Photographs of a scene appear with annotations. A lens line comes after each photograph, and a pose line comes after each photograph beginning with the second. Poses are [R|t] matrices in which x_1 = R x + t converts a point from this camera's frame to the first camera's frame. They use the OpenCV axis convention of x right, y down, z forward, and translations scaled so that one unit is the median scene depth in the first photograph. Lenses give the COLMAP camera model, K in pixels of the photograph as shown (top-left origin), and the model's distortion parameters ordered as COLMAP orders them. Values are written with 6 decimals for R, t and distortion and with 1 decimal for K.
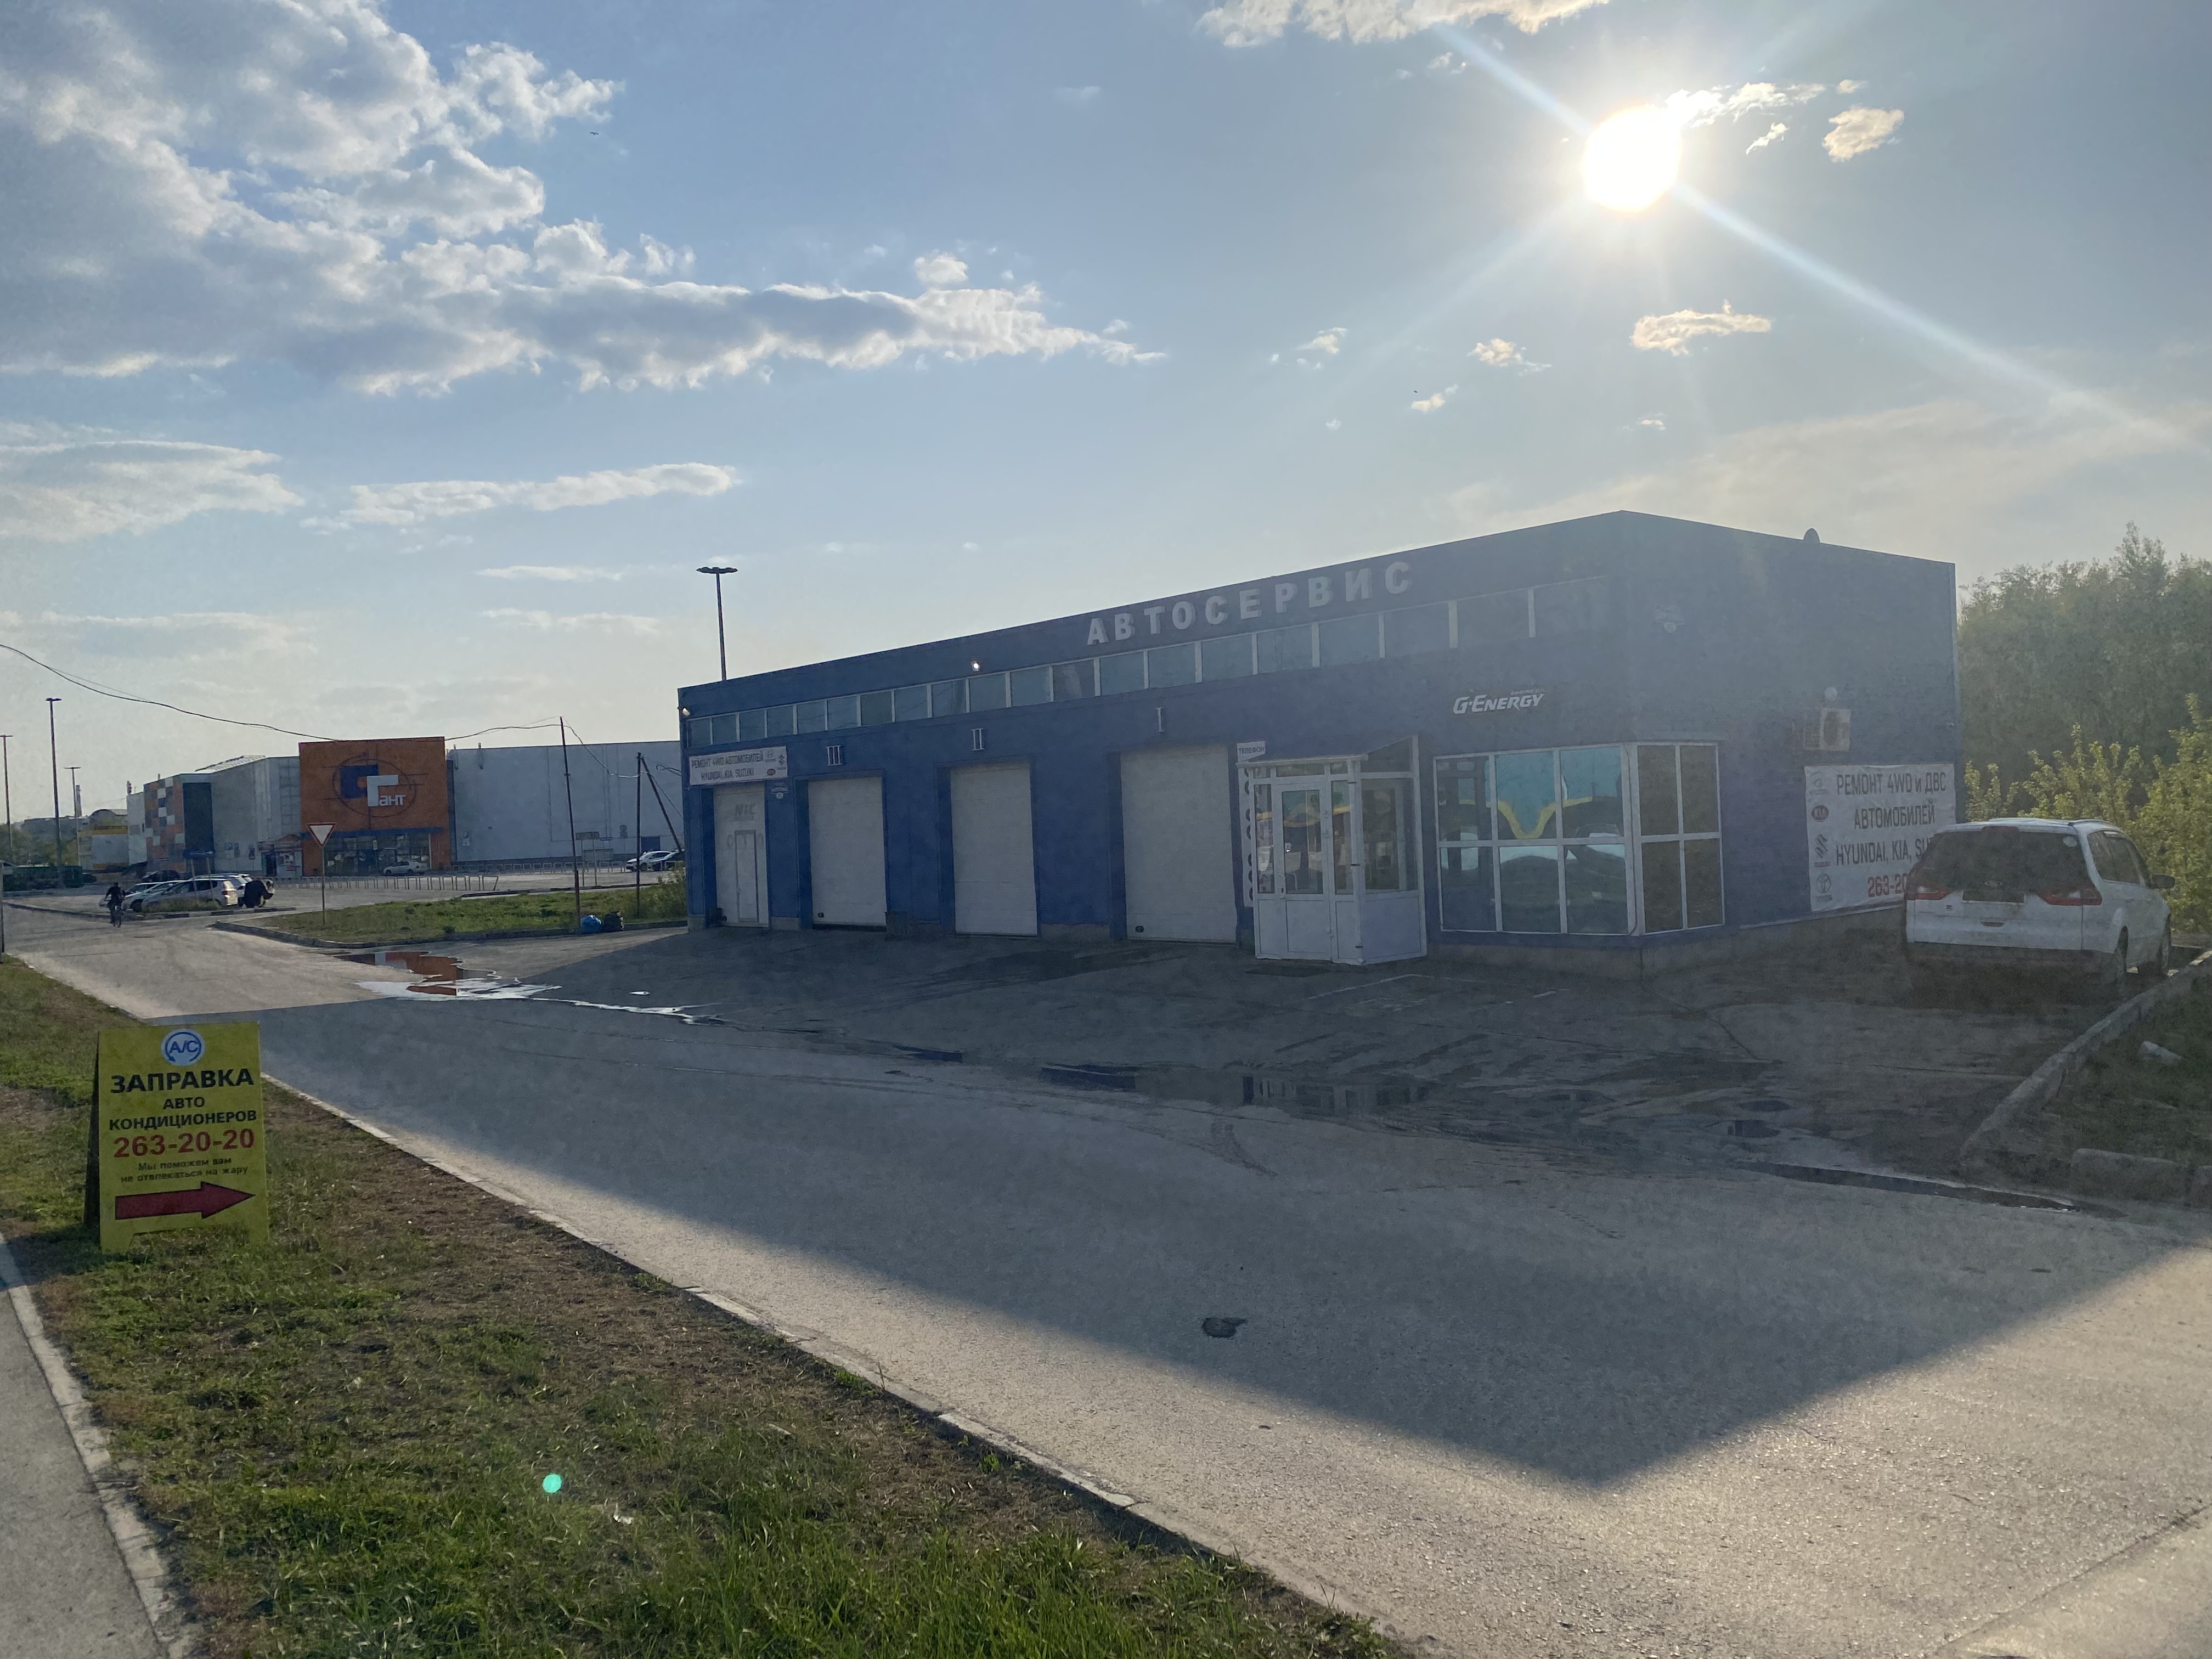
lens RADIAL K [[1671.9, 0, 1106.0], [0, 1671.9, 829.5], [0, 0, 1]] dist [0.087075, -0.161033]
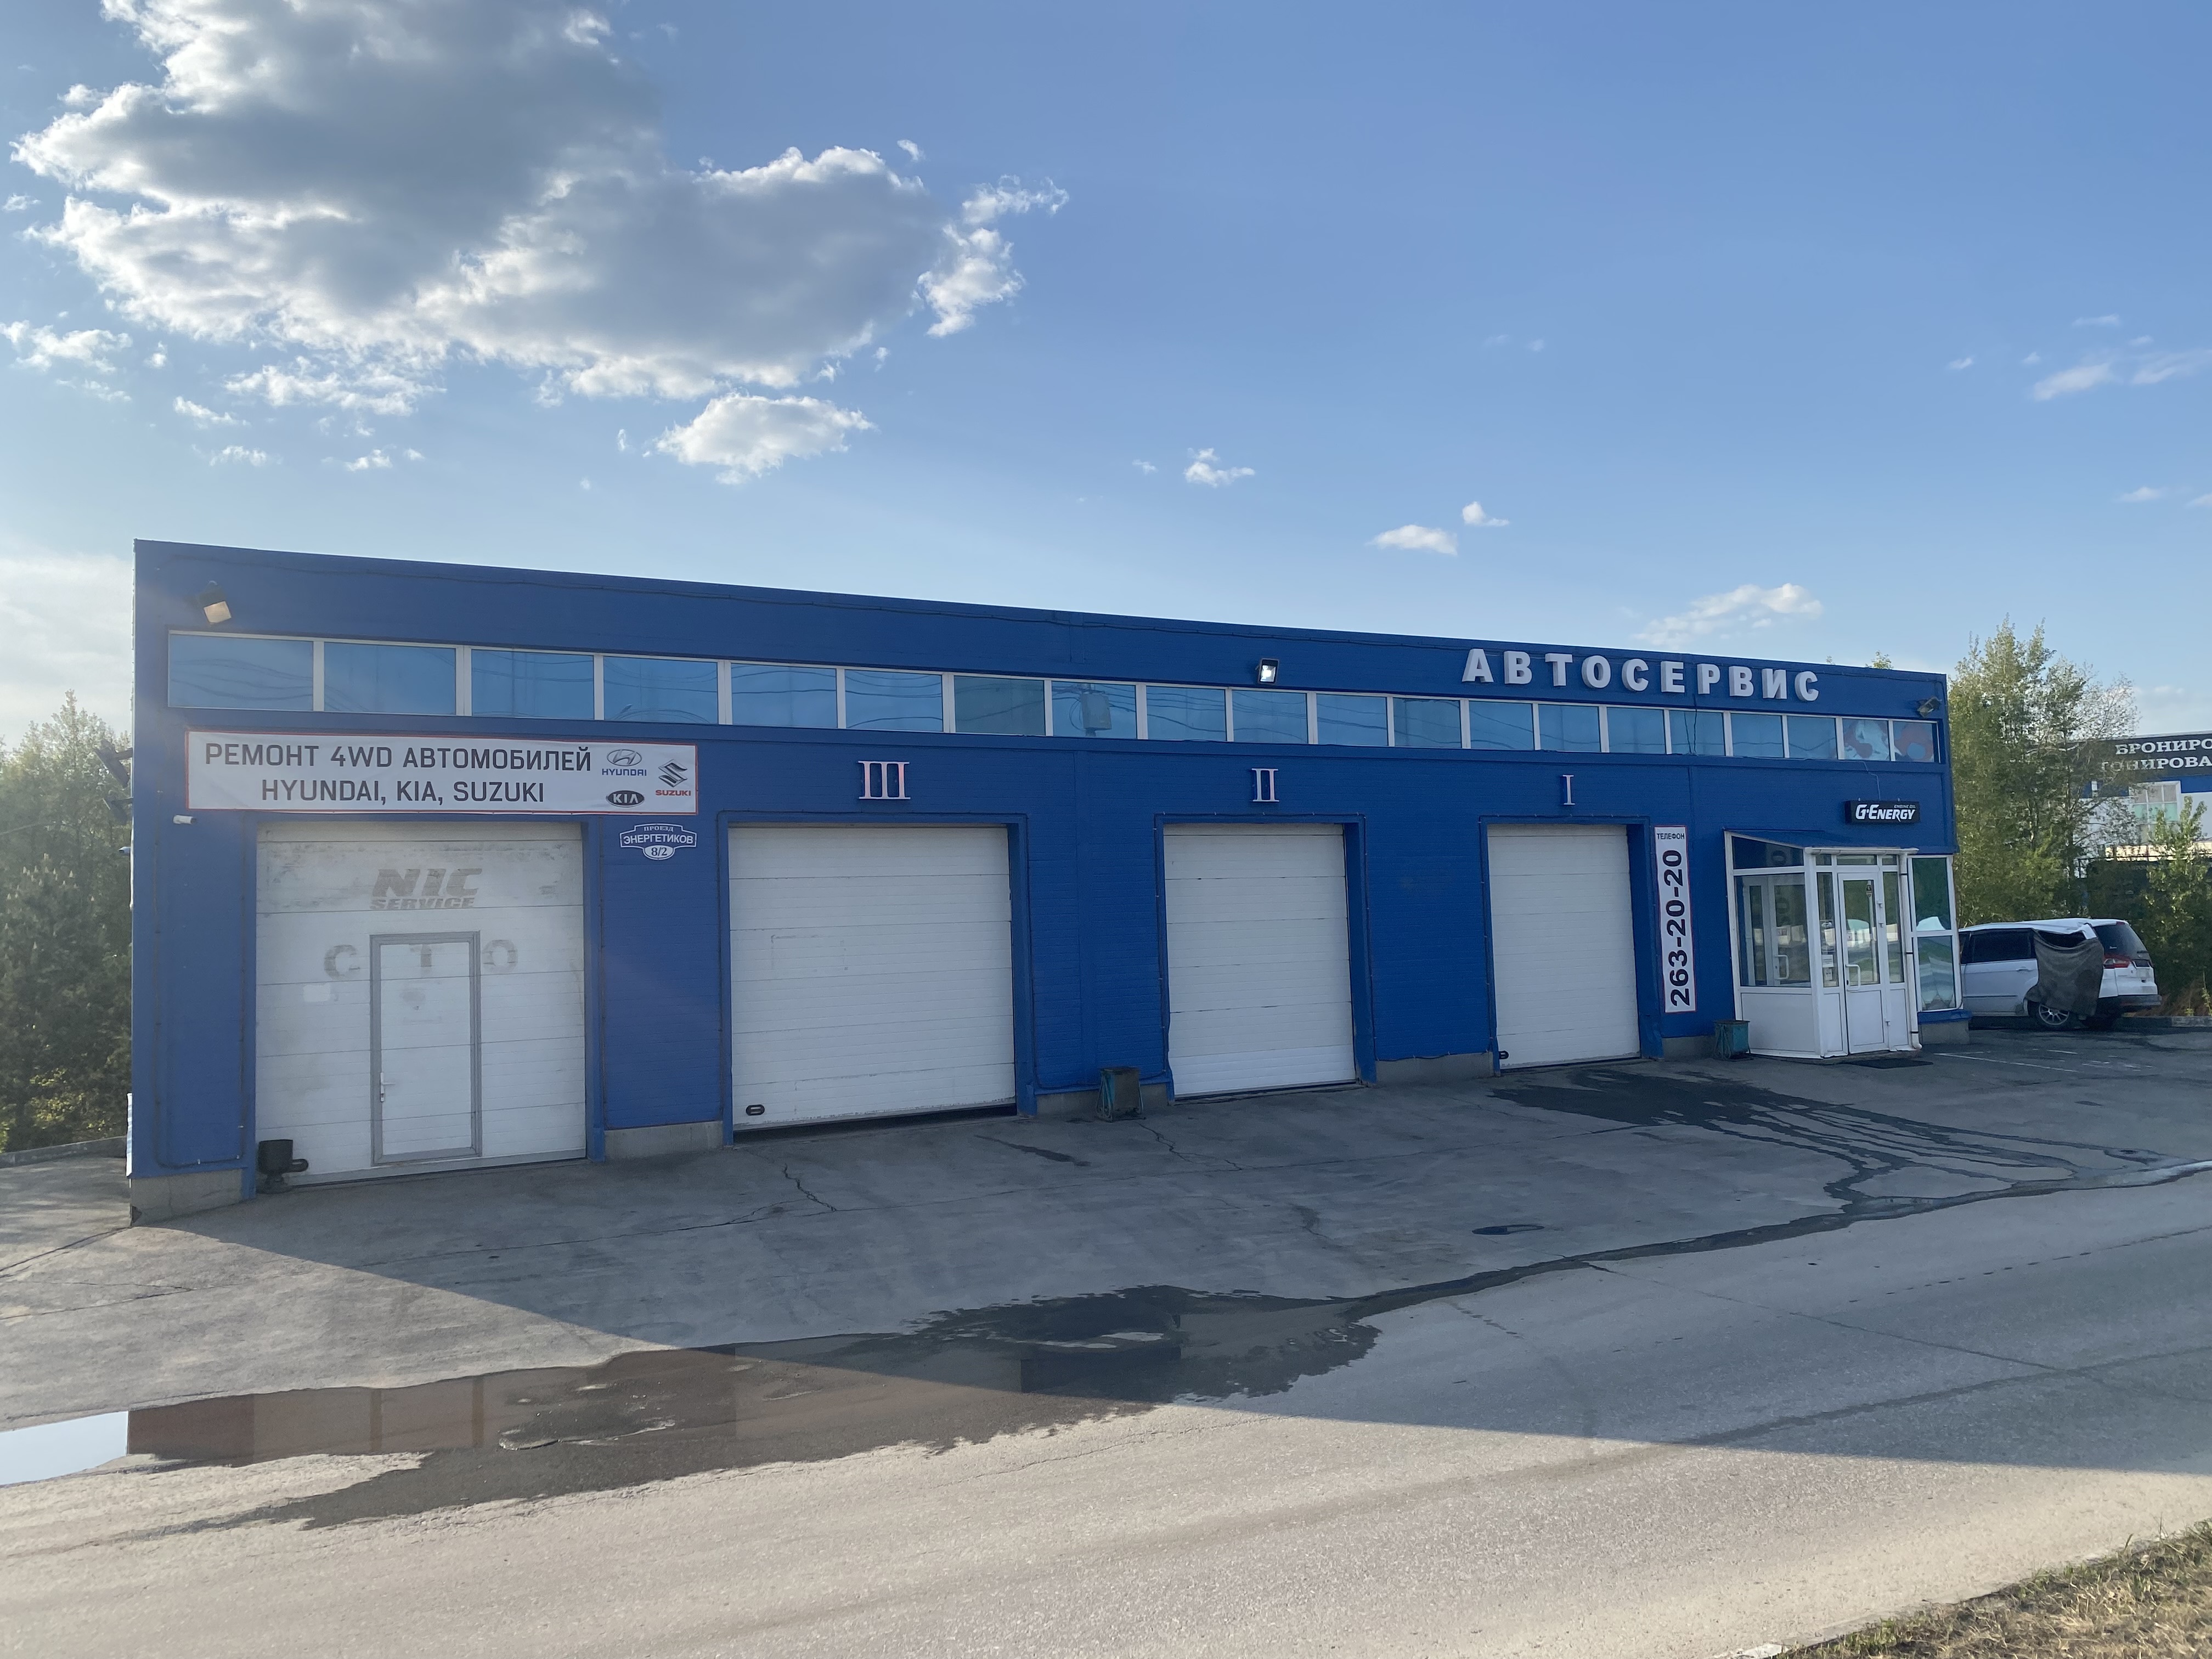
lens RADIAL K [[1671.9, 0, 1106.0], [0, 1671.9, 829.5], [0, 0, 1]] dist [0.087075, -0.161033]
pose [[0.198978, 0.088022, 0.976043, -0.721766], [0.026197, 0.995125, -0.095083, 0.023252], [-0.979654, 0.044488, 0.195702, 0.936236]]
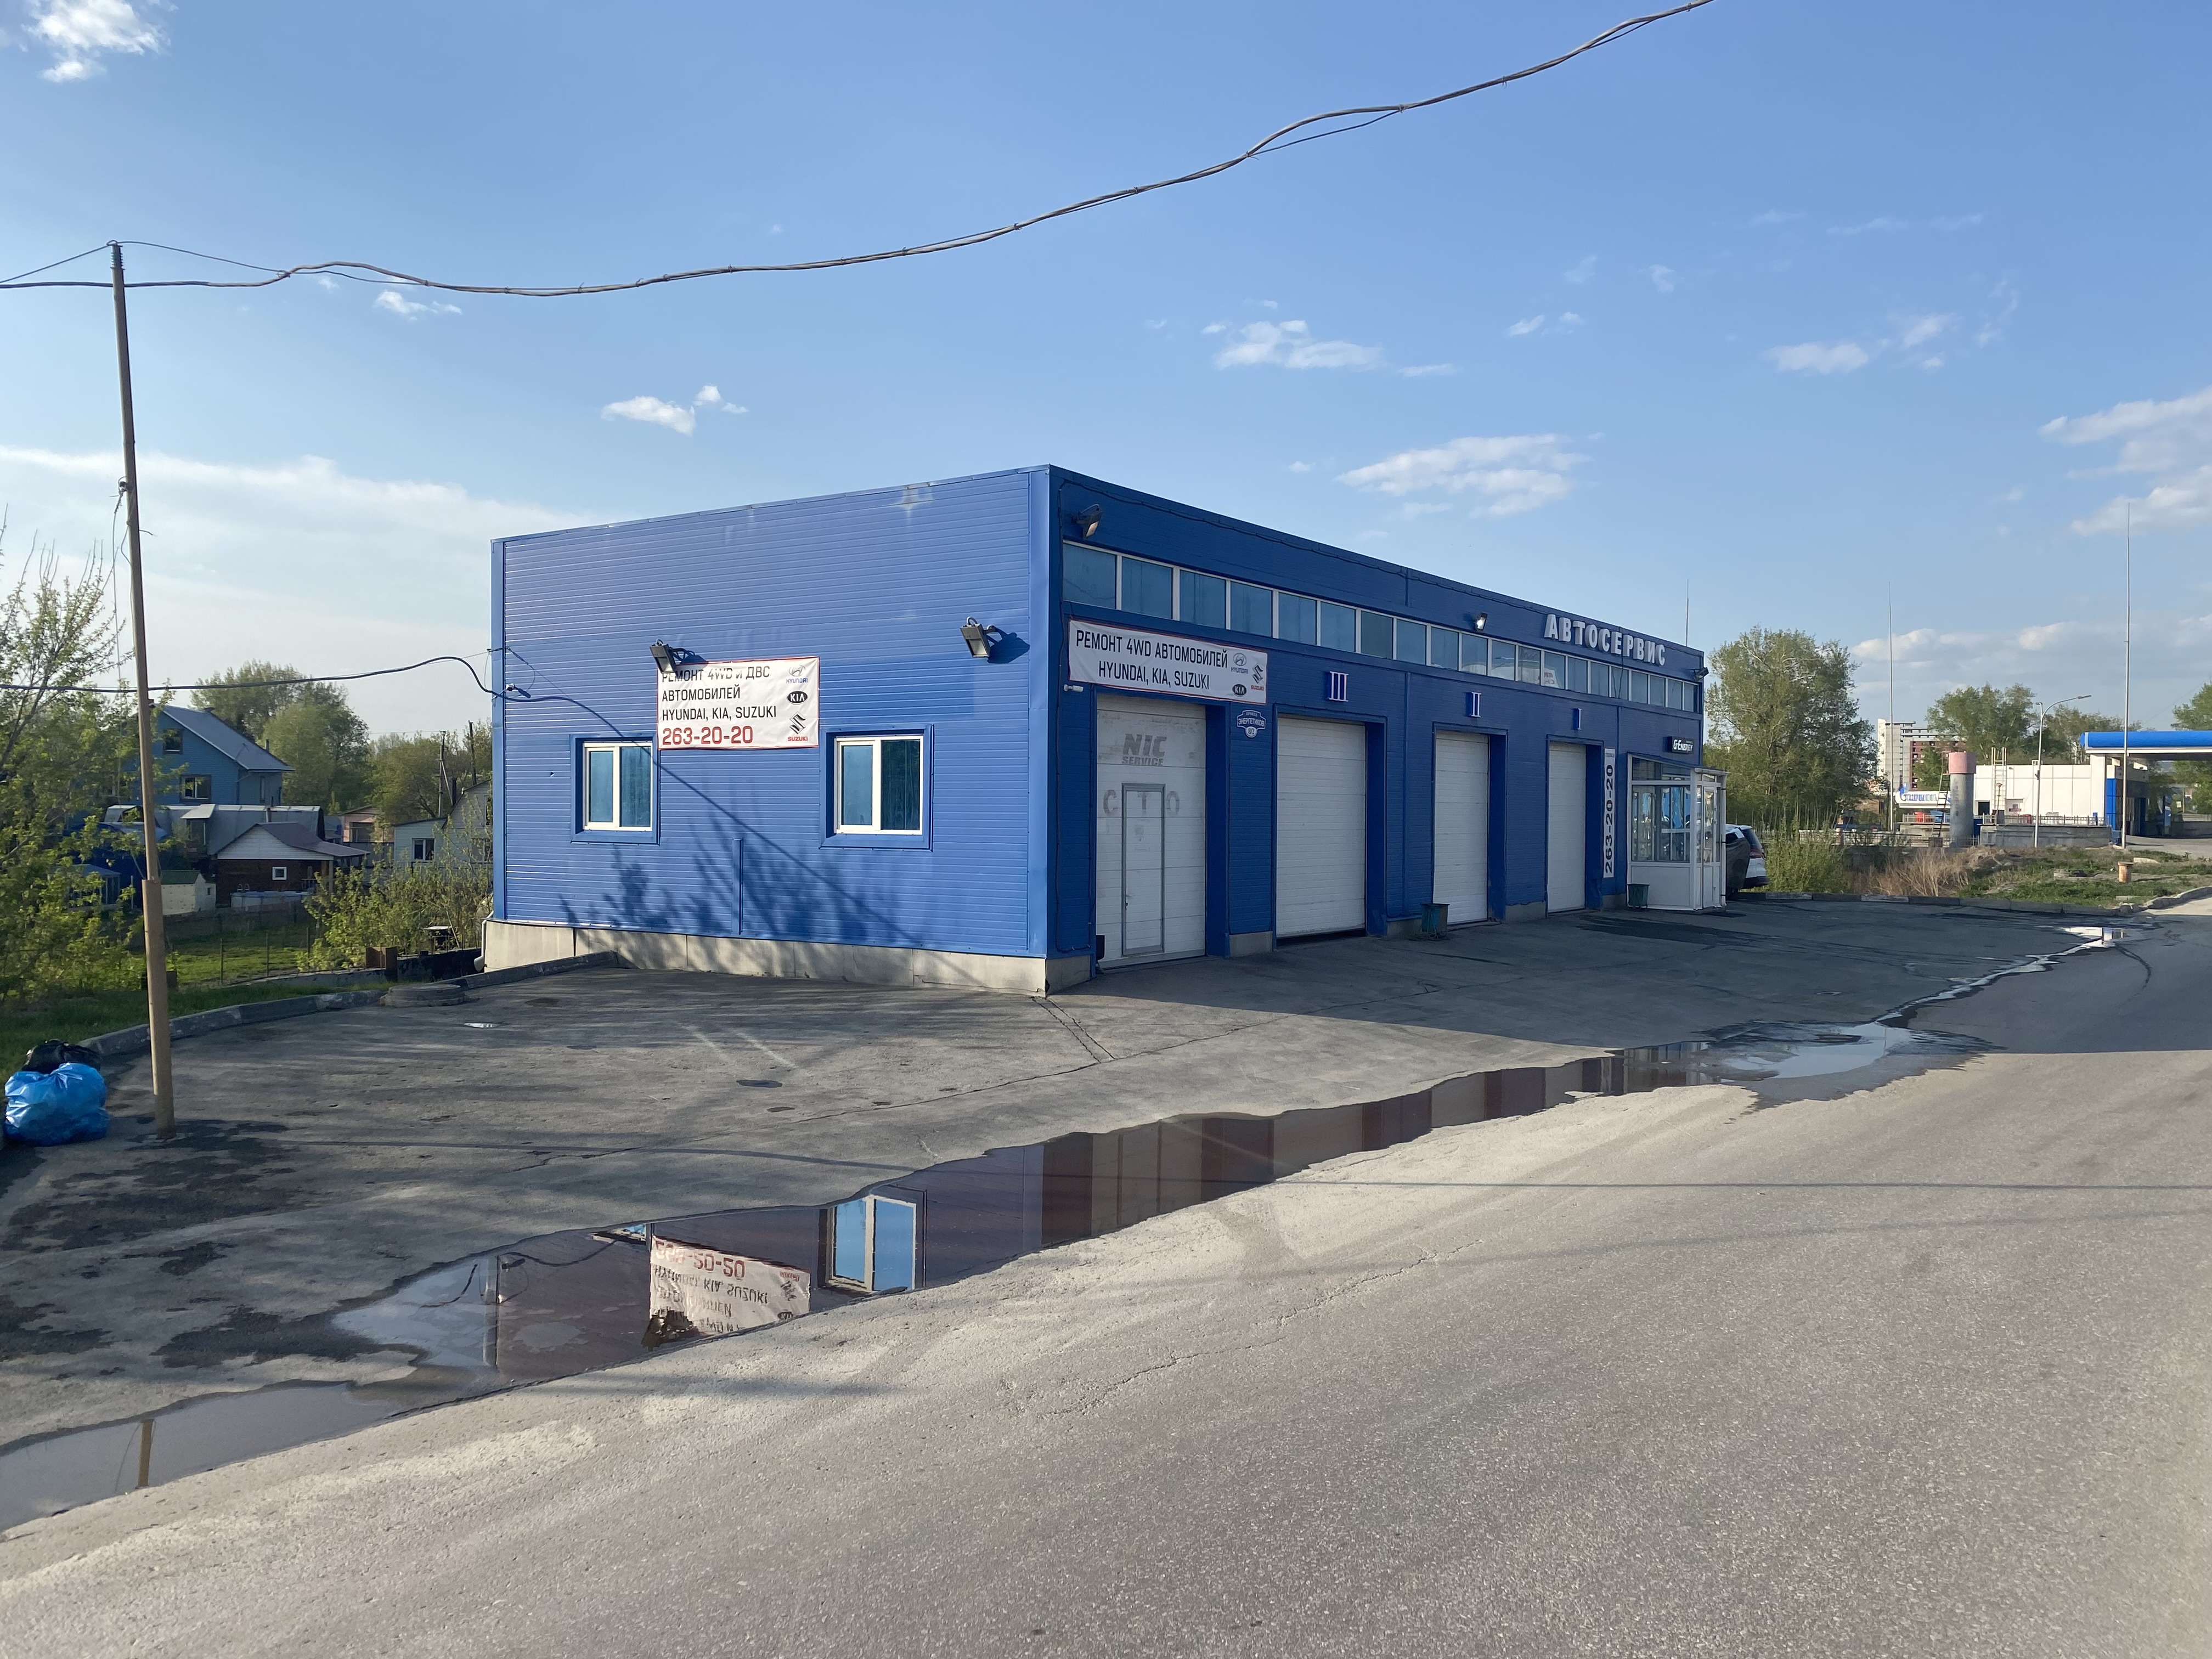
lens RADIAL K [[1671.9, 0, 1106.0], [0, 1671.9, 829.5], [0, 0, 1]] dist [0.087075, -0.161033]
pose [[-0.235959, 0.017278, 0.971609, -0.904081], [-0.006538, 0.999791, -0.019367, 0.031695], [-0.971741, -0.010922, -0.235797, 1.405673]]
